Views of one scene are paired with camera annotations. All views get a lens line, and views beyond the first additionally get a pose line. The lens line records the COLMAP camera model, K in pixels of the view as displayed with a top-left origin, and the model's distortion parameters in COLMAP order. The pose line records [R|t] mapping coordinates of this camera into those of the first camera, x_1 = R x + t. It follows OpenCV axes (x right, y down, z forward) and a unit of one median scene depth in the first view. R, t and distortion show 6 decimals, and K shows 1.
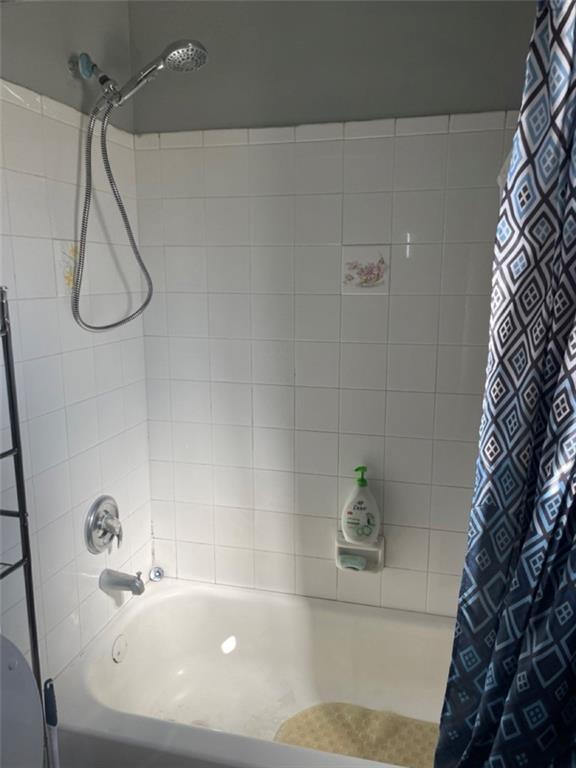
lens RADIAL K [[583.2, 0, 290.2], [0, 583.2, 386.1], [0, 0, 1]] dist [0.102262, -0.133581]
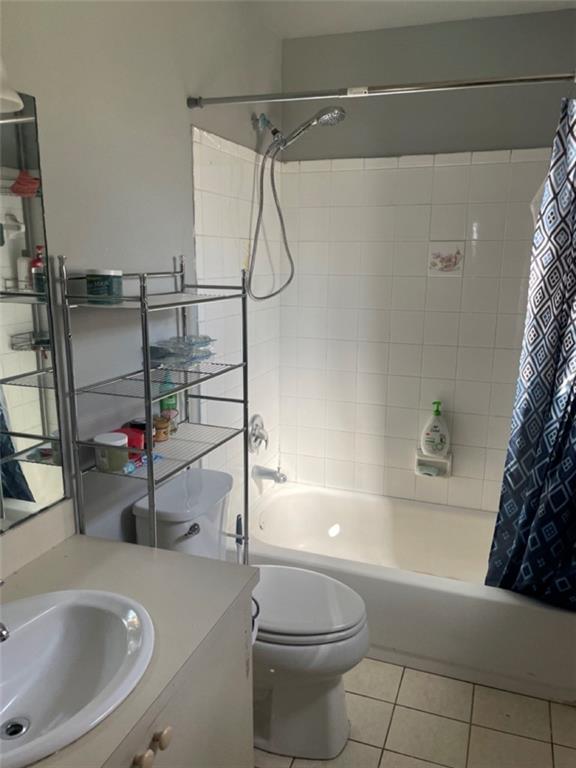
lens RADIAL K [[595.4, 0, 290.4], [0, 595.4, 384.8], [0, 0, 1]] dist [0.095854, -0.130058]
pose [[0.996036, 0.026729, -0.084842, -0.171057], [-0.025024, 0.999464, 0.021098, 0.125946], [0.085361, -0.018892, 0.996171, -0.716861]]
